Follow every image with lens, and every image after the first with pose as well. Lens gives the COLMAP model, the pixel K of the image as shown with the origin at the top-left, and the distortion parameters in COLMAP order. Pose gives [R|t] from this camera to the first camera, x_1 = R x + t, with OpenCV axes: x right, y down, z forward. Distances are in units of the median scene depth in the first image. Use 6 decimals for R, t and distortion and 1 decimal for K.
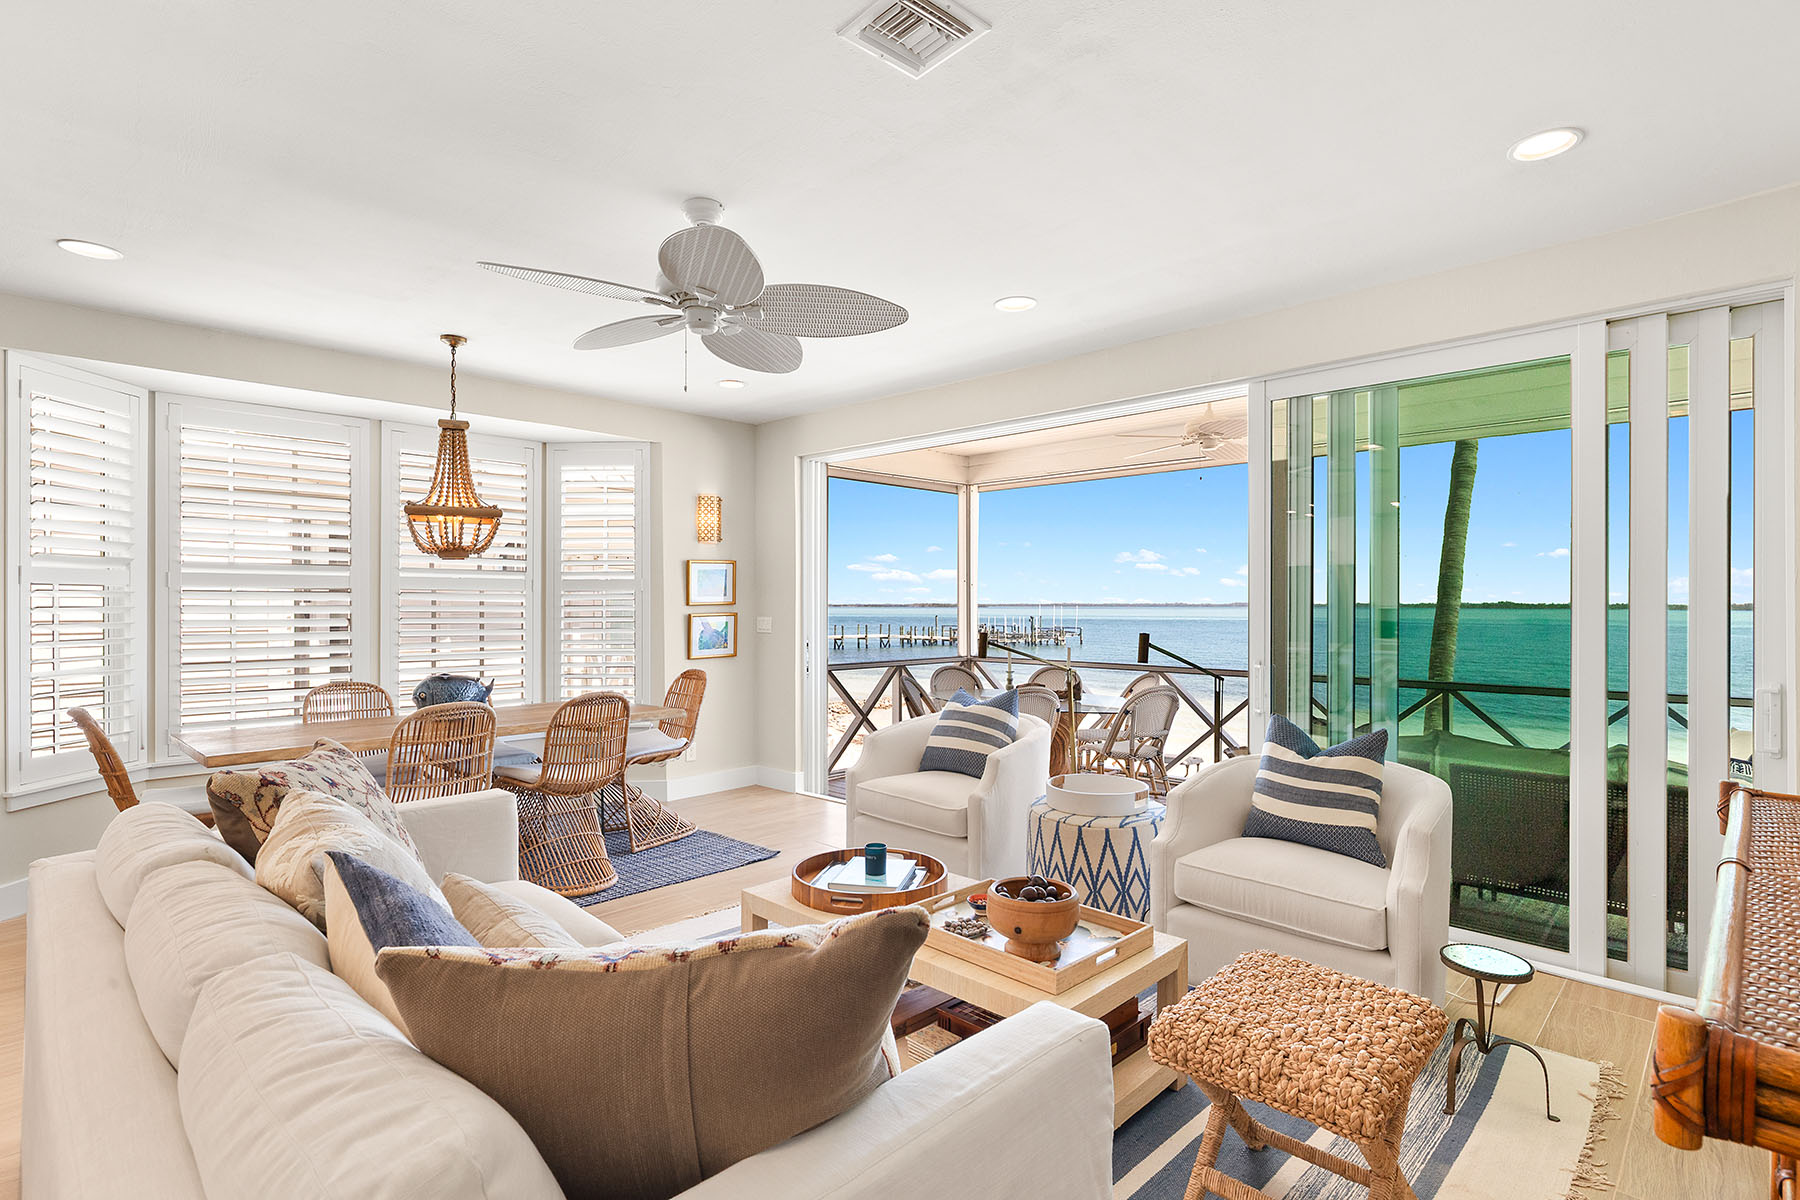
lens RADIAL K [[899.2, 0, 900.0], [0, 899.2, 600.0], [0, 0, 1]] dist [-0.000974, 0.000989]
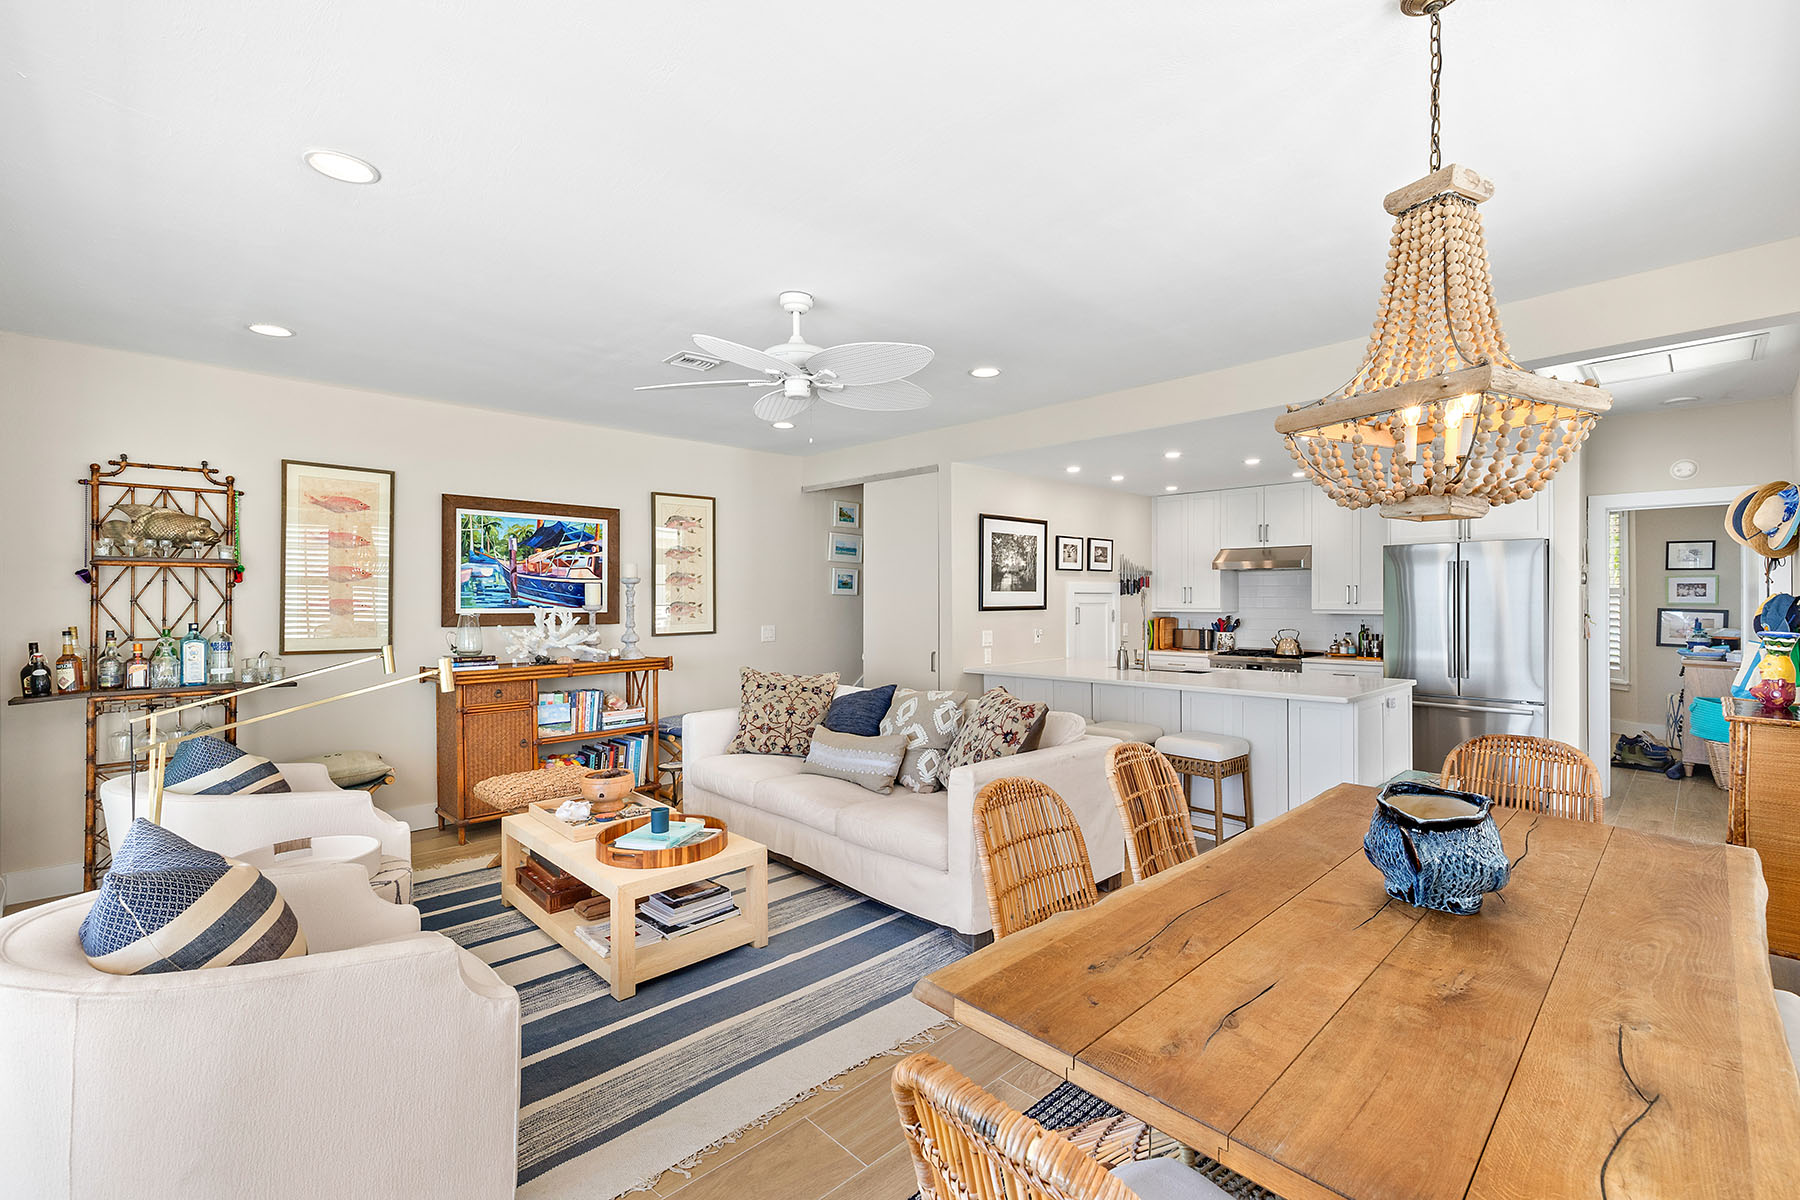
lens RADIAL K [[779.4, 0, 900.4], [0, 779.4, 597.6], [0, 0, 1]] dist [0.009809, -0.000571]
pose [[-0.999466, 0.002807, 0.032566, -0.329316], [0.002681, 0.999989, -0.003910, -0.011207], [-0.032577, -0.003820, -0.999462, 1.725357]]
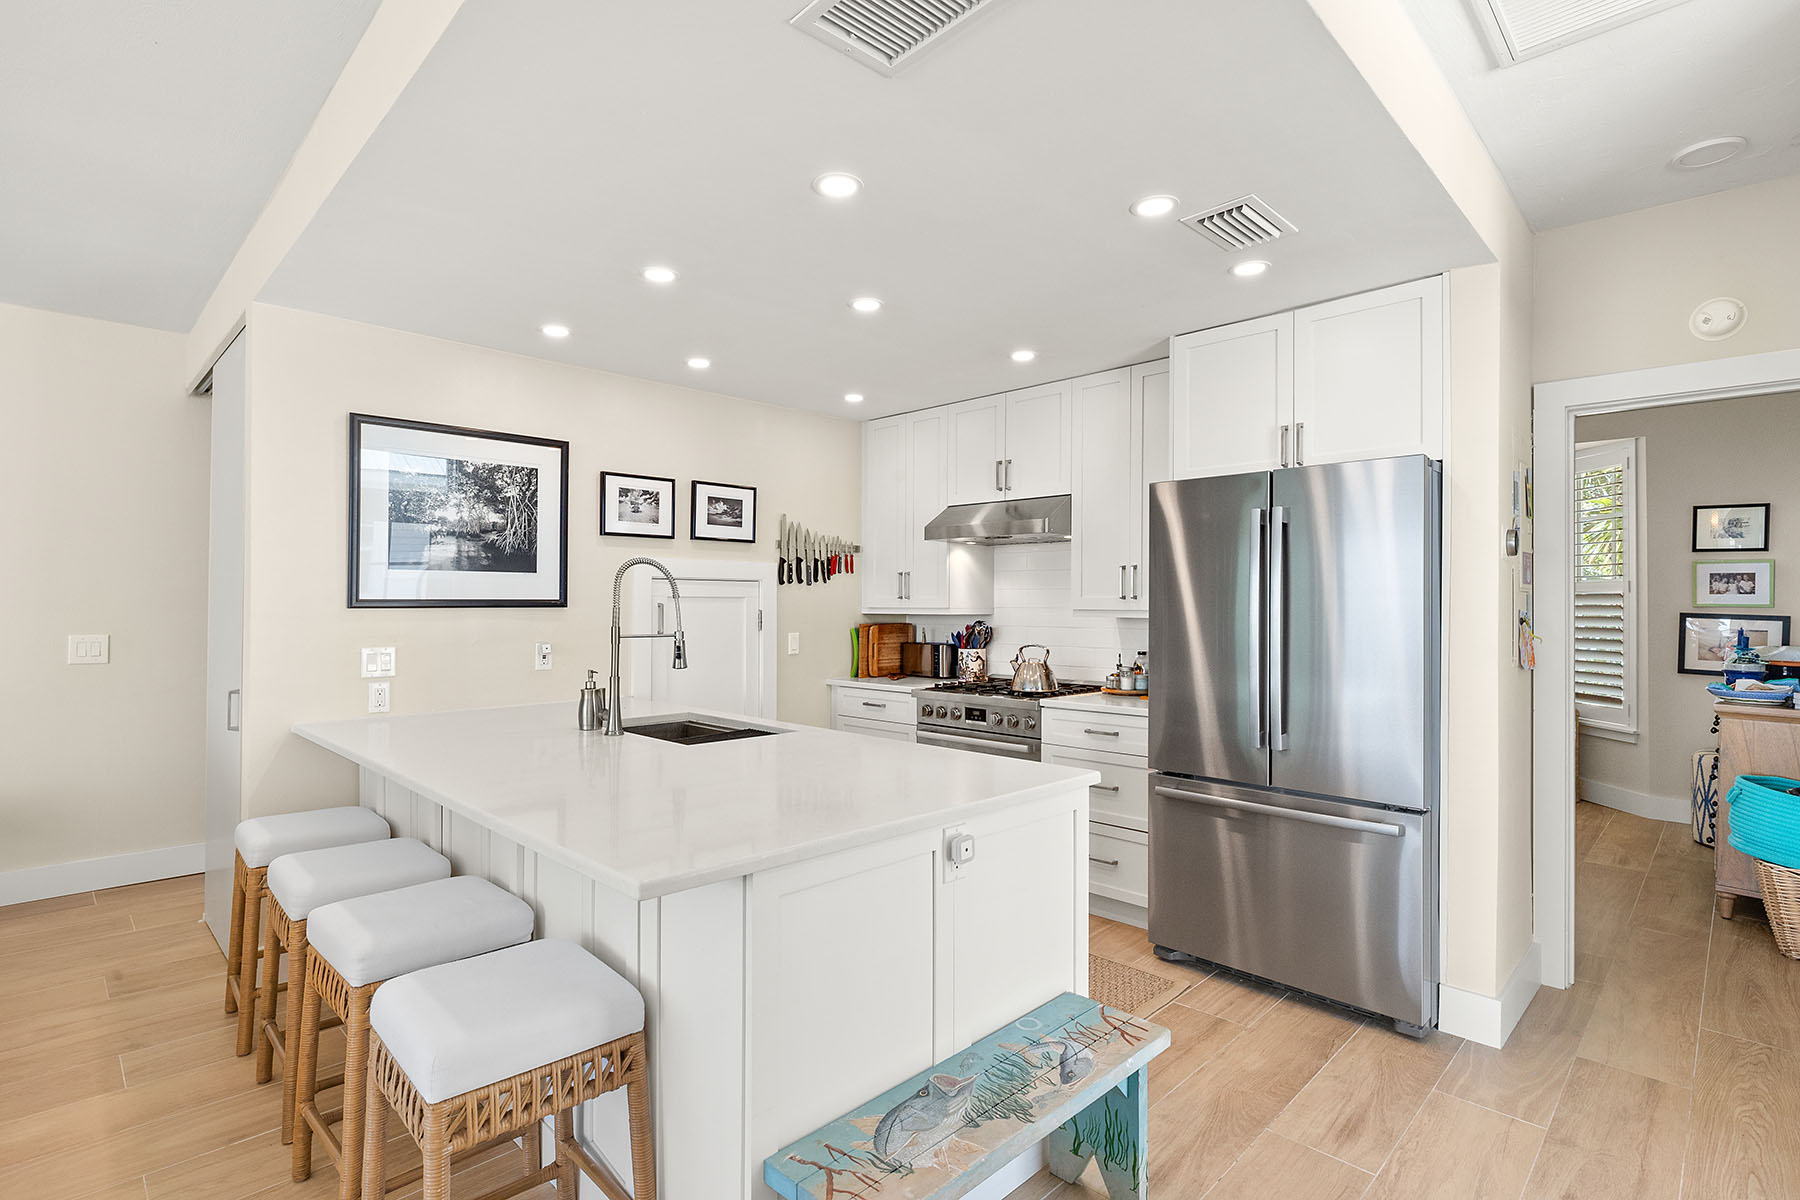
lens RADIAL K [[862.1, 0, 897.2], [0, 862.1, 597.4], [0, 0, 1]] dist [-0.001580, 0.001146]
pose [[-0.999903, -0.003055, 0.013594, -1.035145], [-0.003173, 0.999957, -0.008729, 0.006484], [-0.013566, -0.008771, -0.999870, 0.975172]]
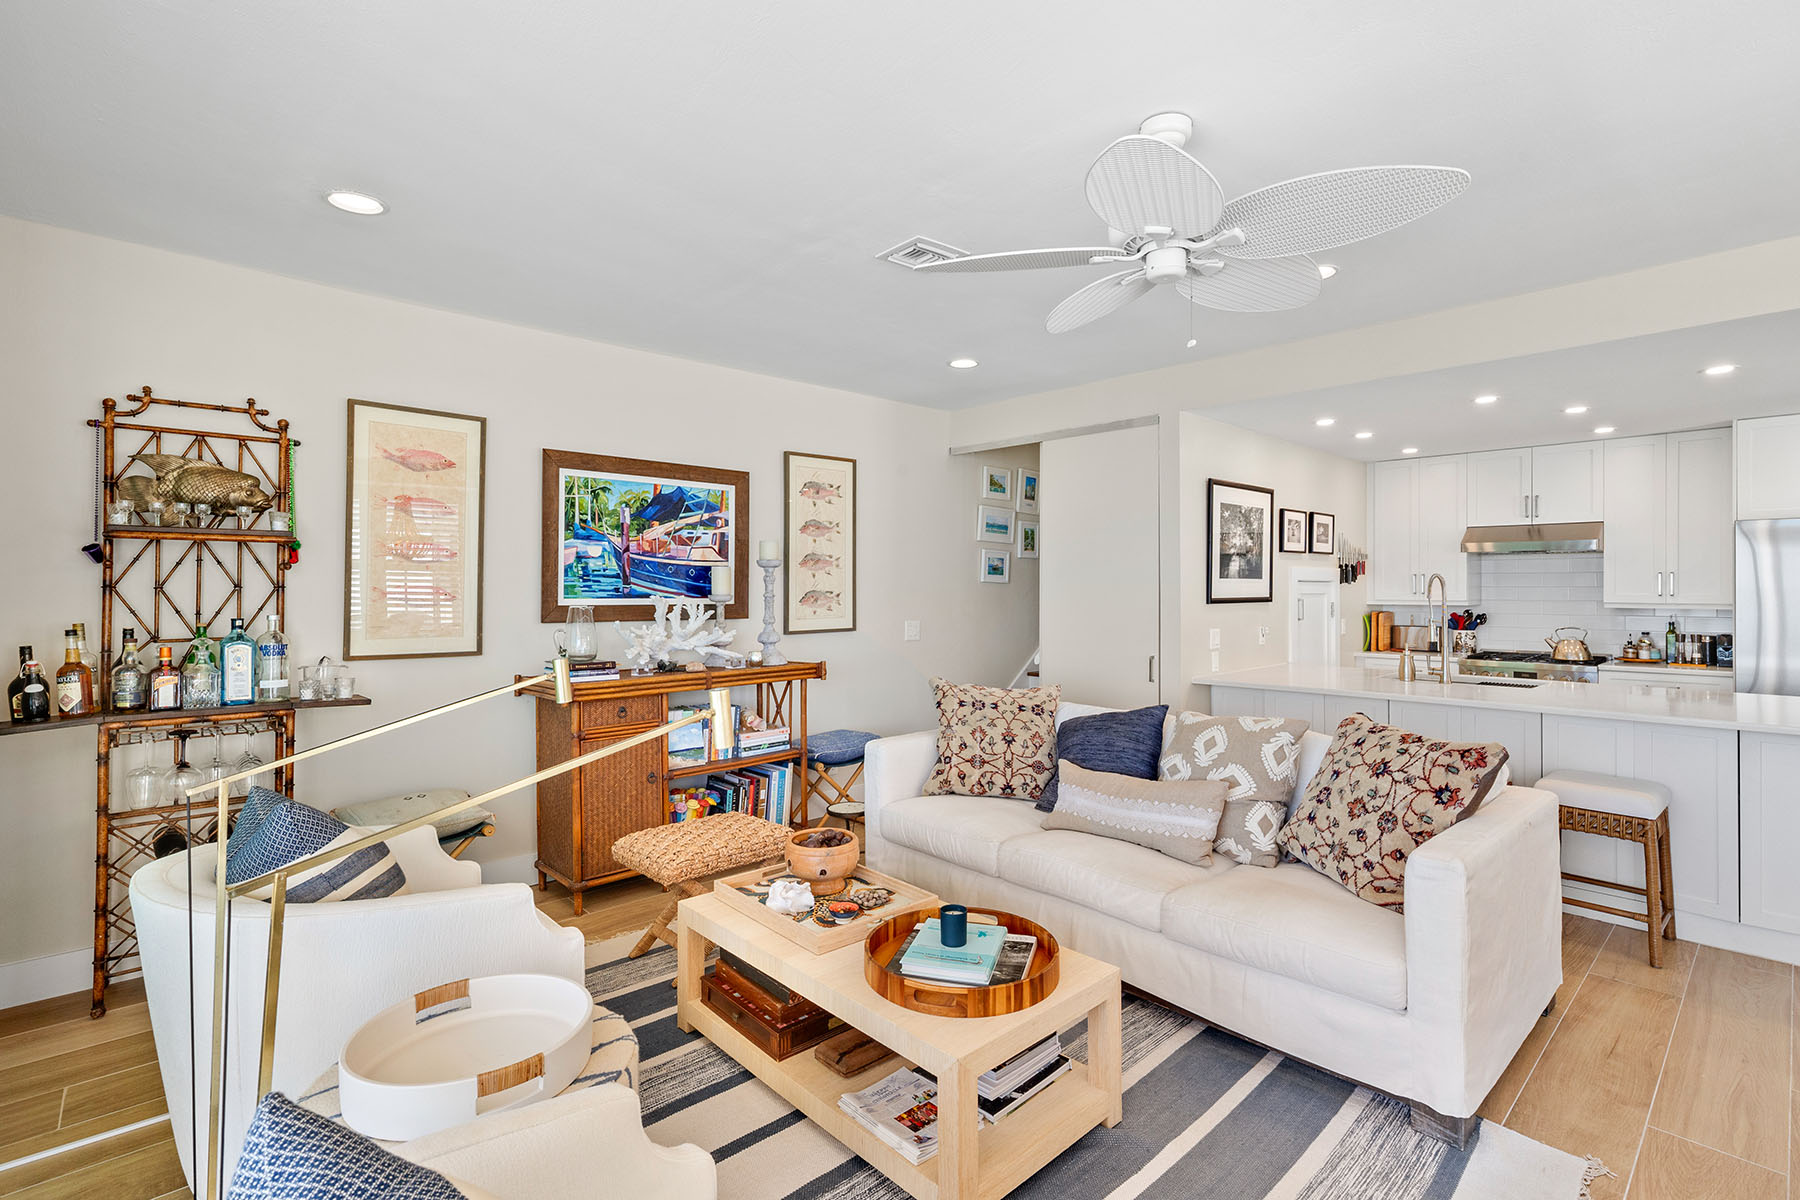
lens RADIAL K [[833.5, 0, 906.9], [0, 833.5, 582.9], [0, 0, 1]] dist [-0.000195, 0.001086]
pose [[-0.998702, 0.000049, 0.050941, -0.019331], [-0.000342, 0.999971, -0.007667, -0.012347], [-0.050940, -0.007675, -0.998672, 1.465040]]
